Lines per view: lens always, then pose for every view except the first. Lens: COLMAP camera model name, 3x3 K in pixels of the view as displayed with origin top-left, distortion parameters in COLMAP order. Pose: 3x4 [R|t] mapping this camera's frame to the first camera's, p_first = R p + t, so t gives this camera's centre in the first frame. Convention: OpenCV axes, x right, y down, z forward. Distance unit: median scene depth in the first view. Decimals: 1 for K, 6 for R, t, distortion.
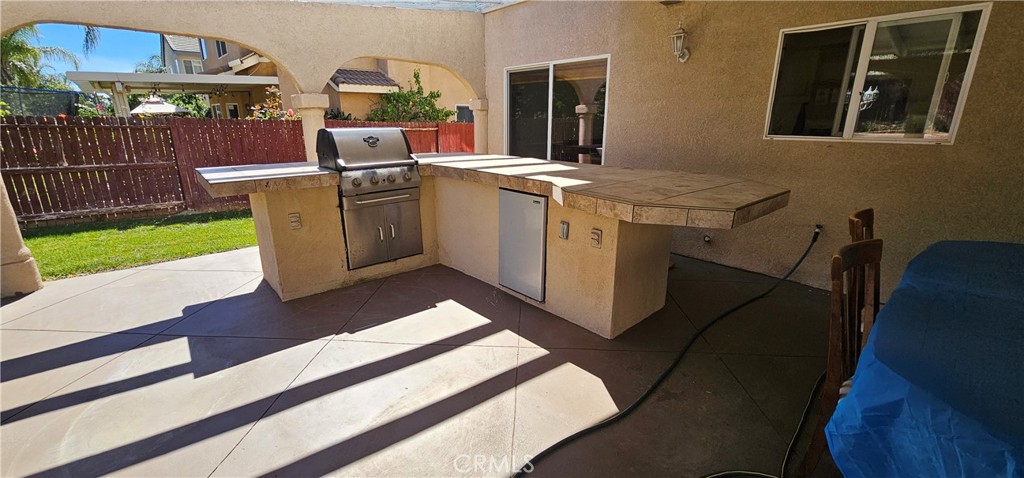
lens RADIAL K [[414.0, 0, 509.1], [0, 414.0, 238.4], [0, 0, 1]] dist [-0.001900, 0.000048]
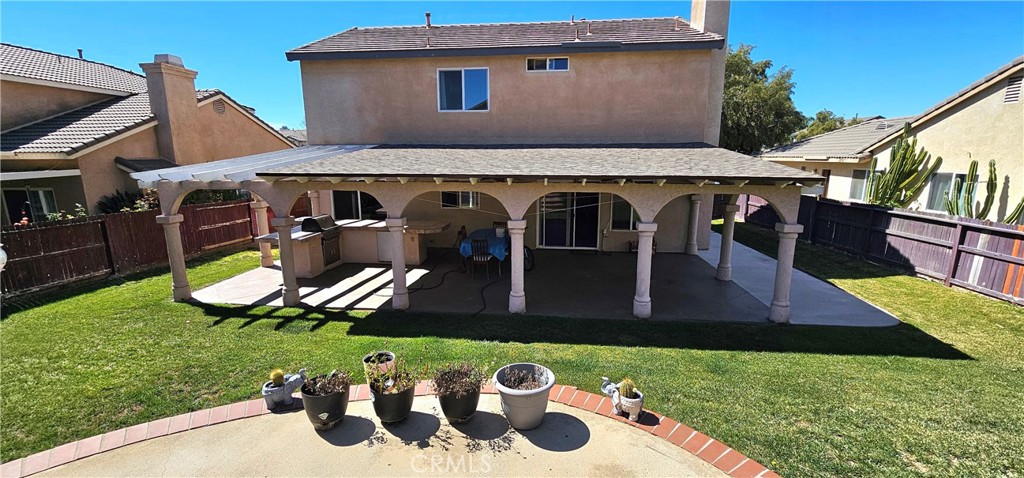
lens RADIAL K [[414.0, 0, 509.1], [0, 414.0, 238.4], [0, 0, 1]] dist [-0.001900, 0.000048]
pose [[0.725880, -0.127583, 0.675885, -1.484551], [0.186030, 0.982439, -0.014341, 0.178958], [-0.662186, 0.136145, 0.736868, -2.108228]]
